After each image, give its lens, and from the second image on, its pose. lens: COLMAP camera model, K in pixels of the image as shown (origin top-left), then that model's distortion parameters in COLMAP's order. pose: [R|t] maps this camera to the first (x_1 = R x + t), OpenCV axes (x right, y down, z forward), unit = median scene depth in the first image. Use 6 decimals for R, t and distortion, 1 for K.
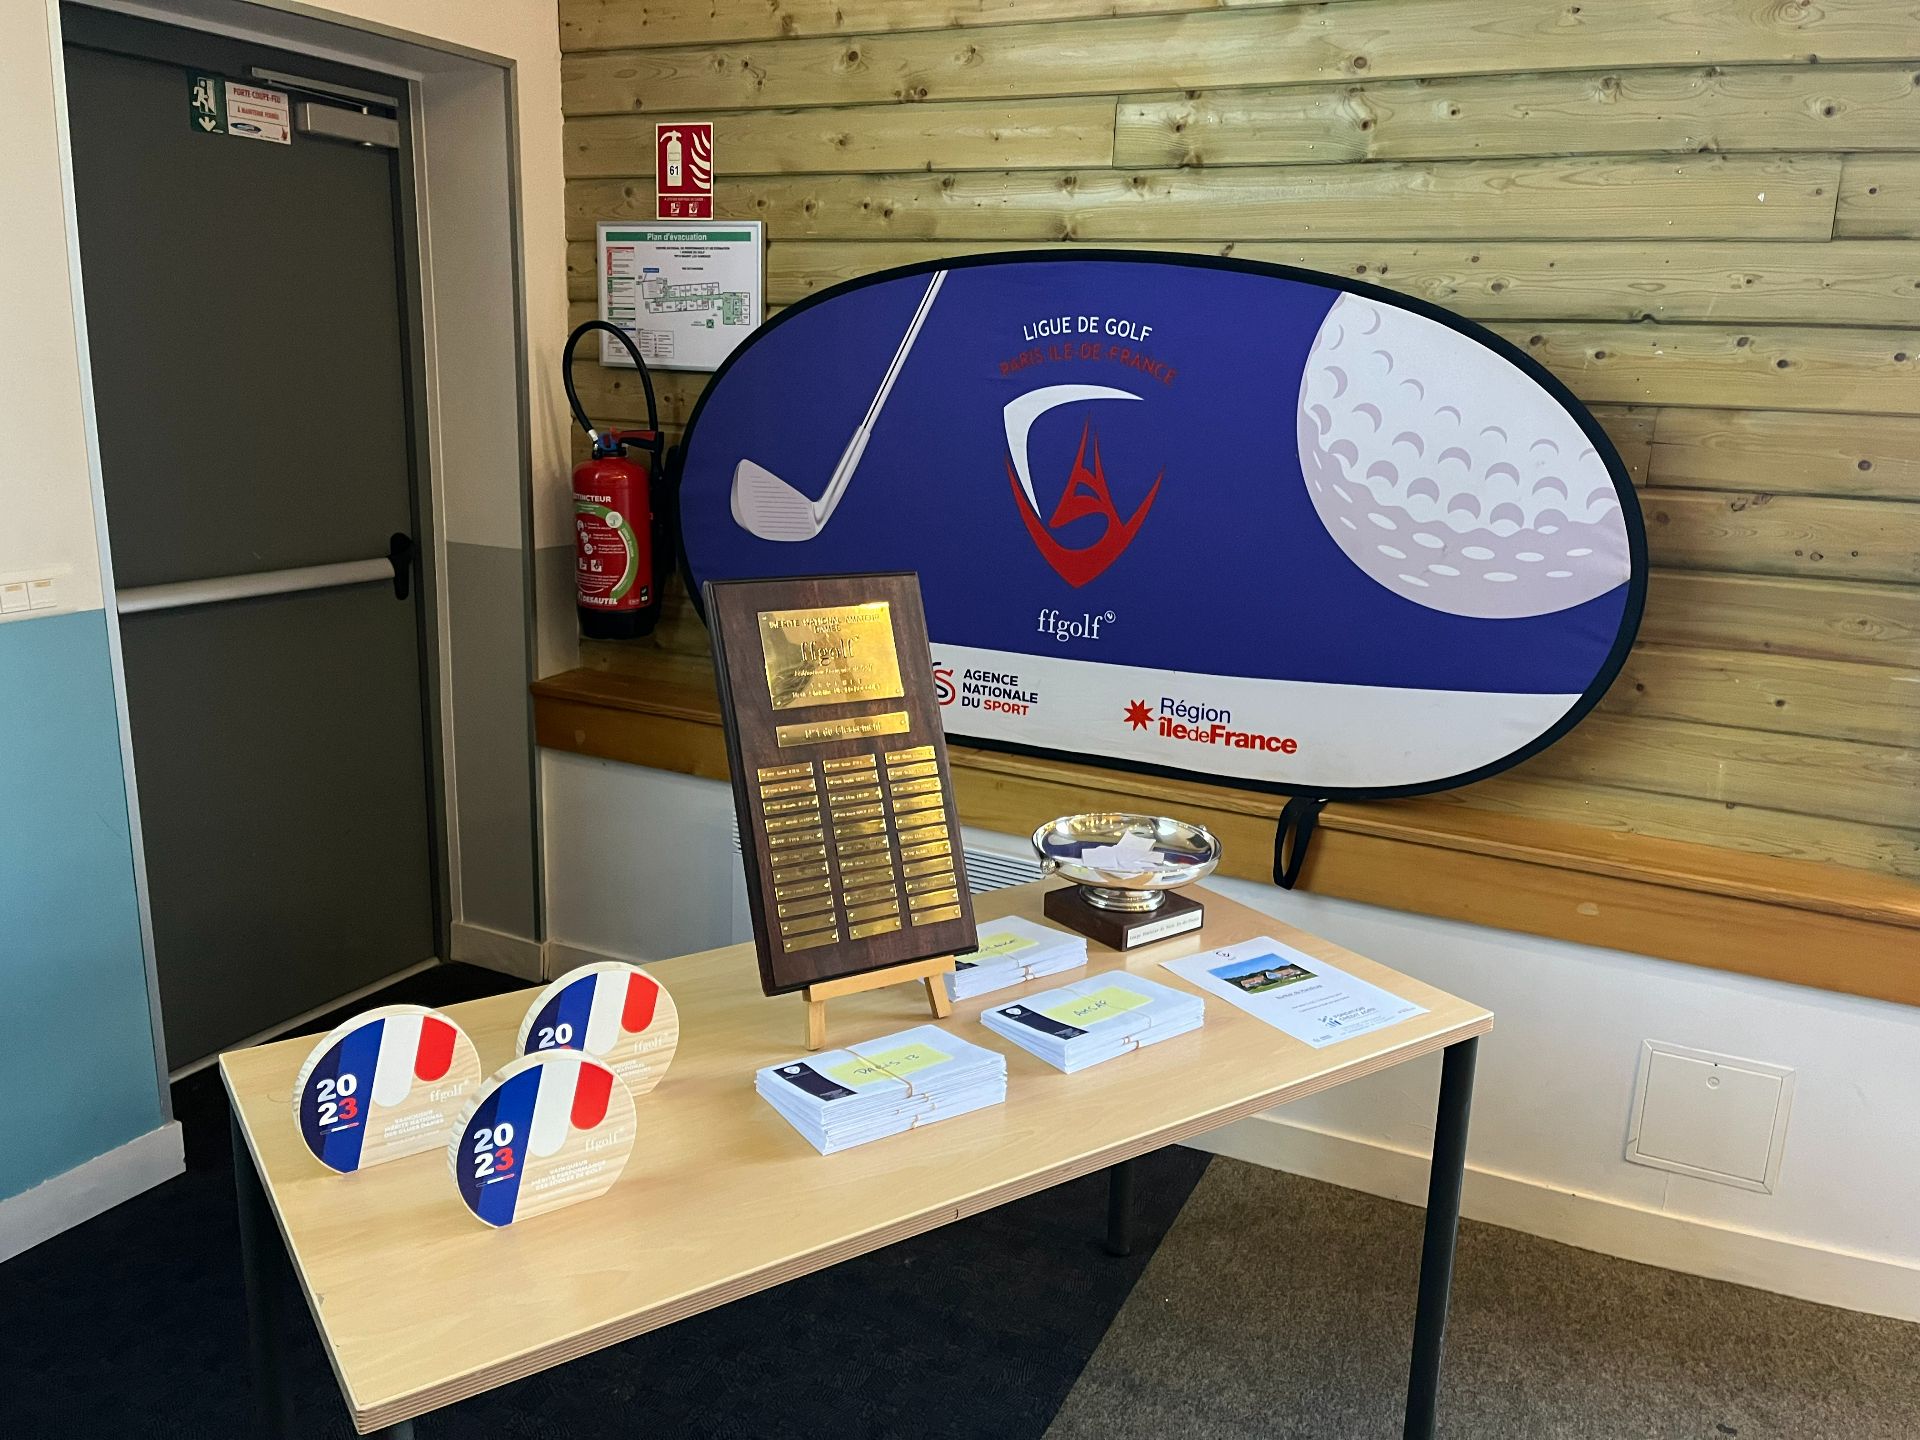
lens RADIAL K [[1482.1, 0, 967.1], [0, 1482.1, 724.5], [0, 0, 1]] dist [0.008121, -0.003501]
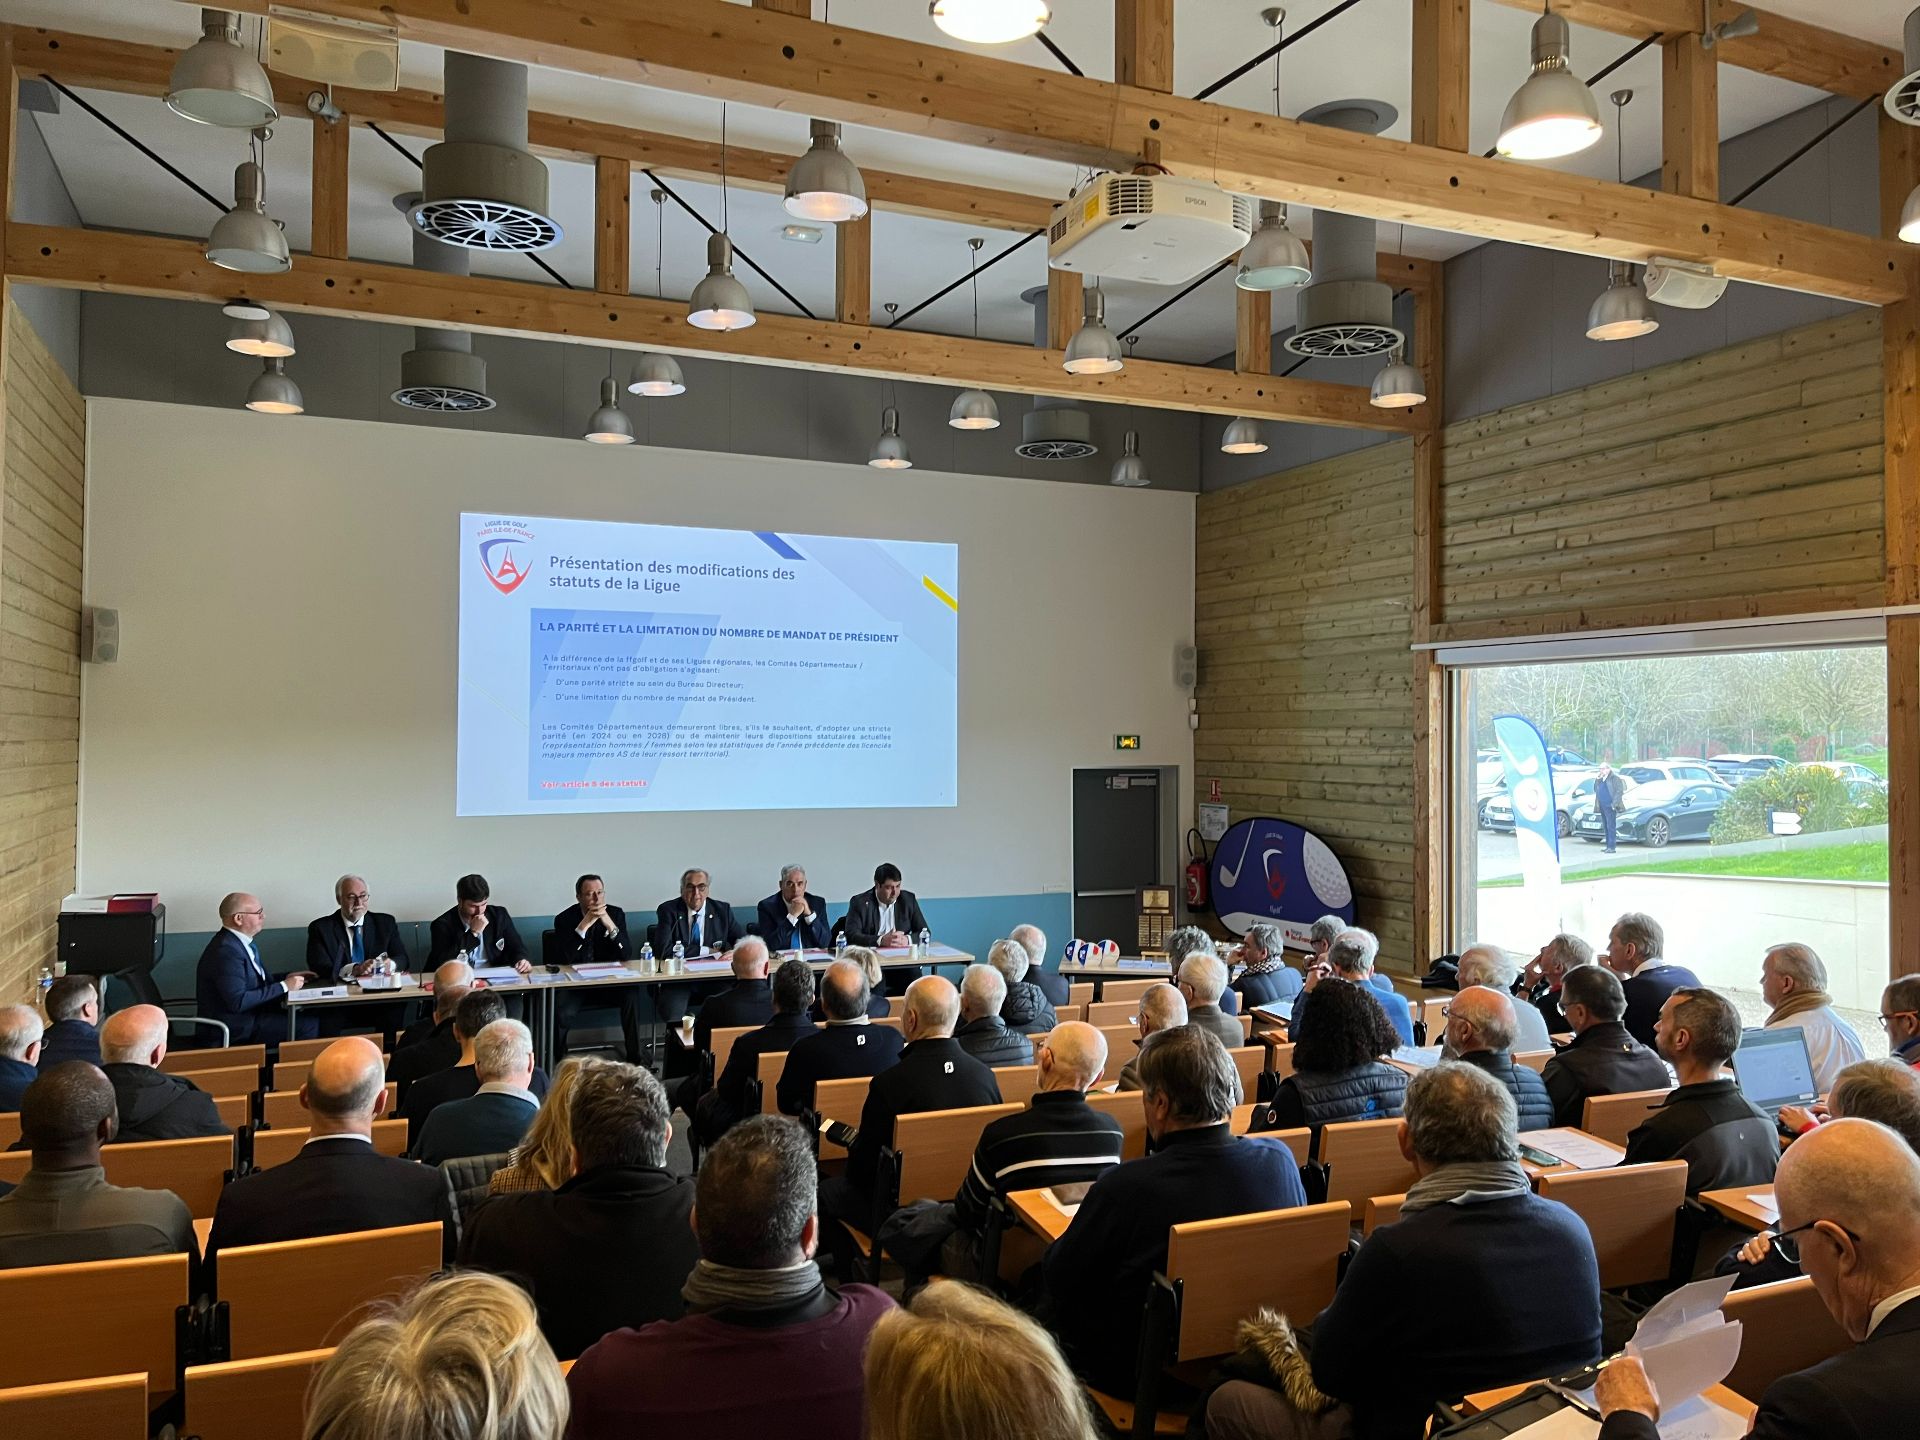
lens RADIAL K [[1482.1, 0, 970.8], [0, 1482.1, 714.2], [0, 0, 1]] dist [0.008121, -0.003501]
pose [[0.756688, -0.041879, -0.652434, 1.805330], [-0.129078, 0.968733, -0.211886, 0.324389], [0.640908, 0.244546, 0.727623, -2.203934]]
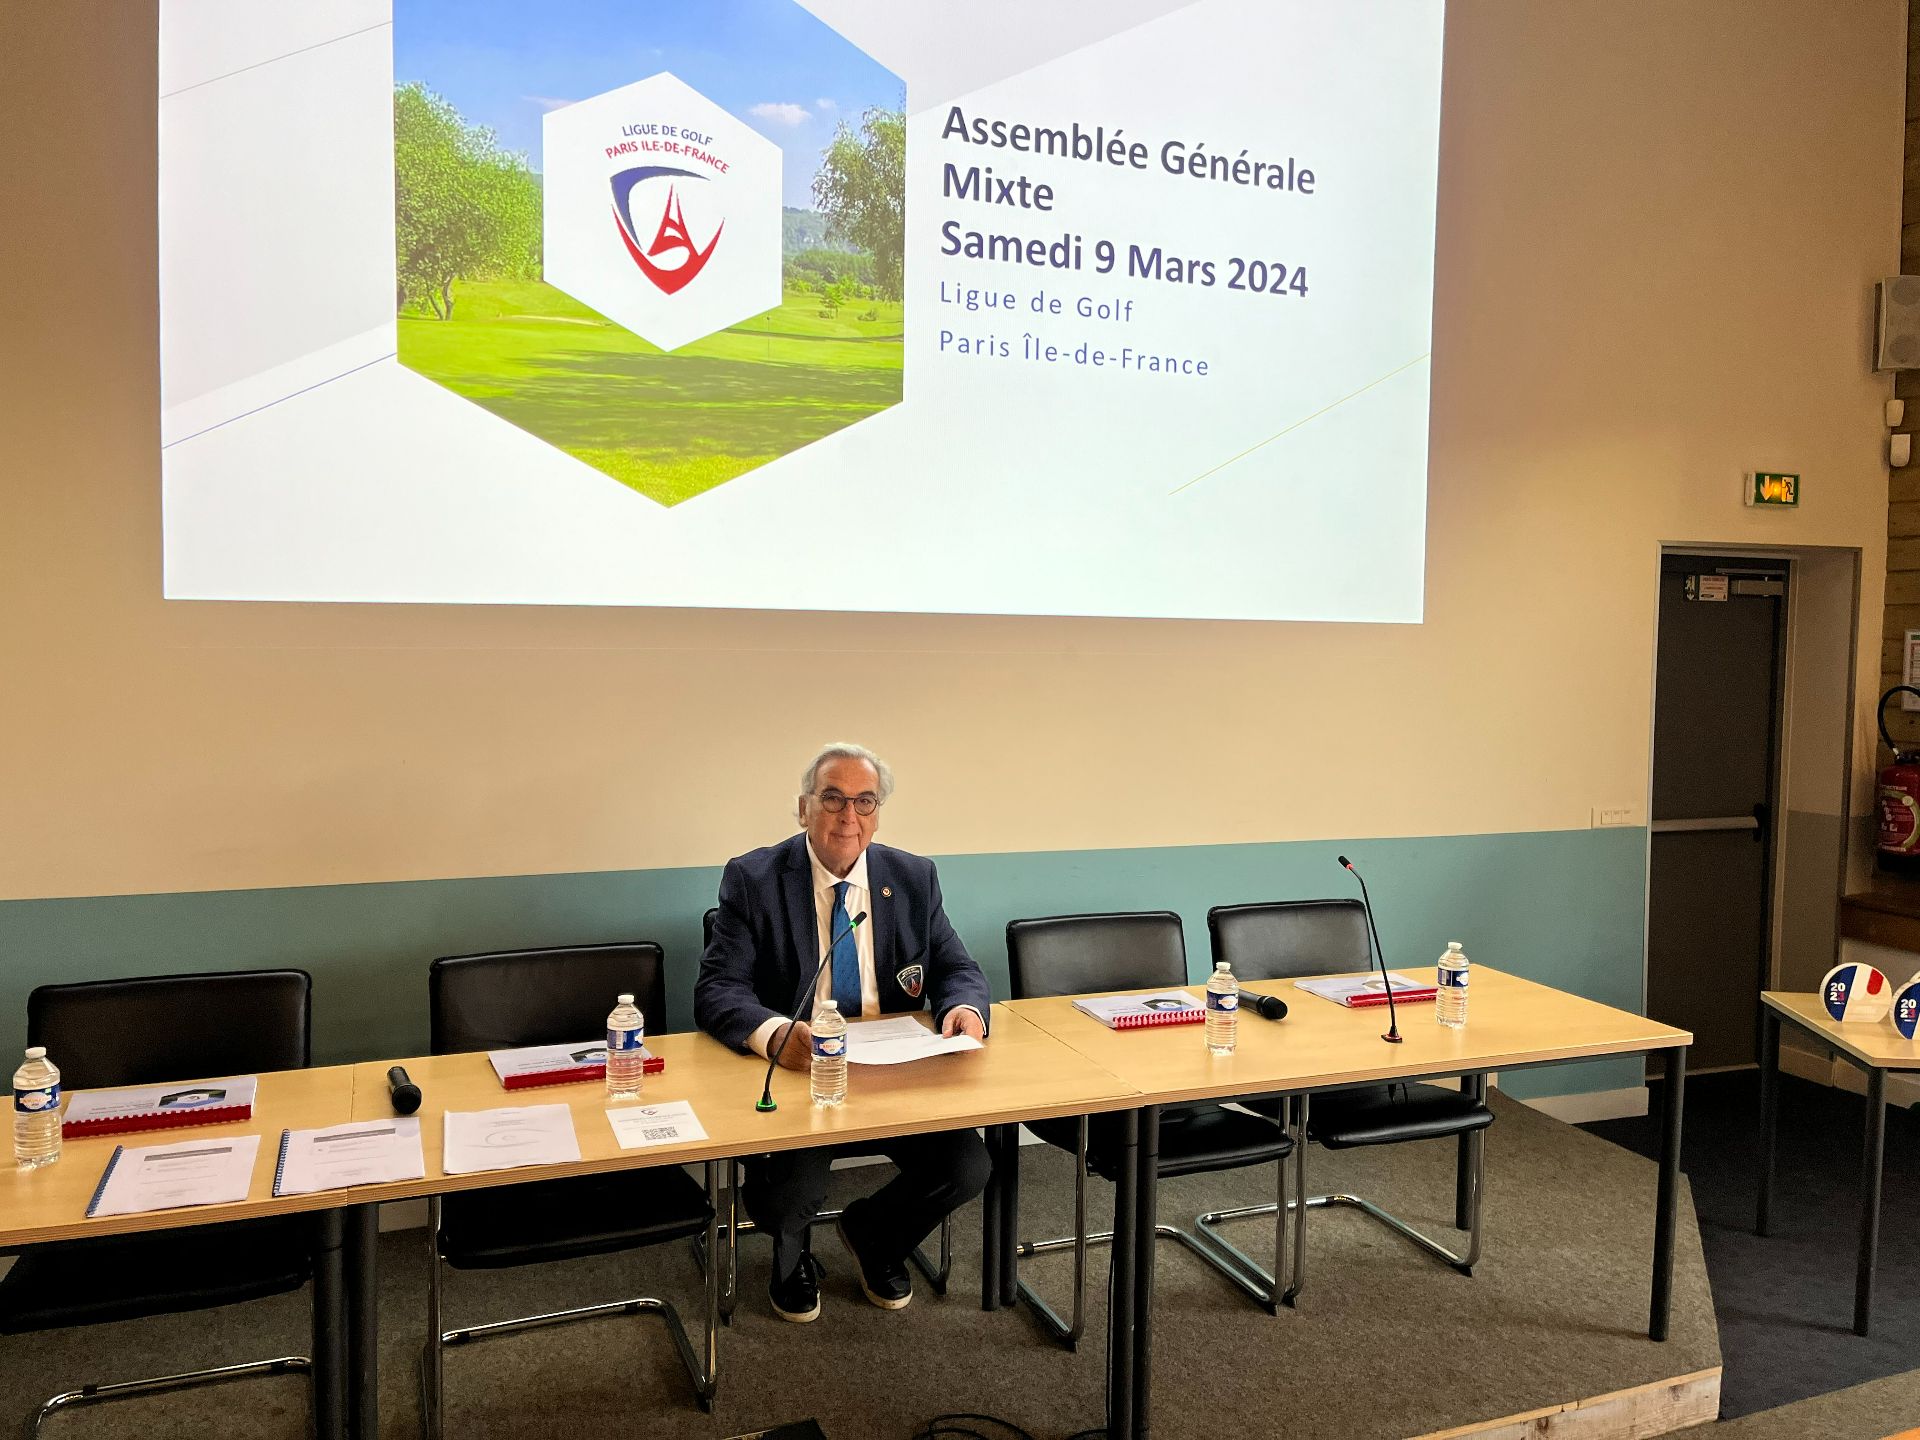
lens RADIAL K [[1482.1, 0, 948.6], [0, 1482.1, 727.4], [0, 0, 1]] dist [0.008121, -0.003501]
pose [[0.737310, 0.012268, -0.675443, 0.097898], [-0.141135, 0.980569, -0.136252, 0.164795], [0.660648, 0.195789, 0.724715, -0.964264]]
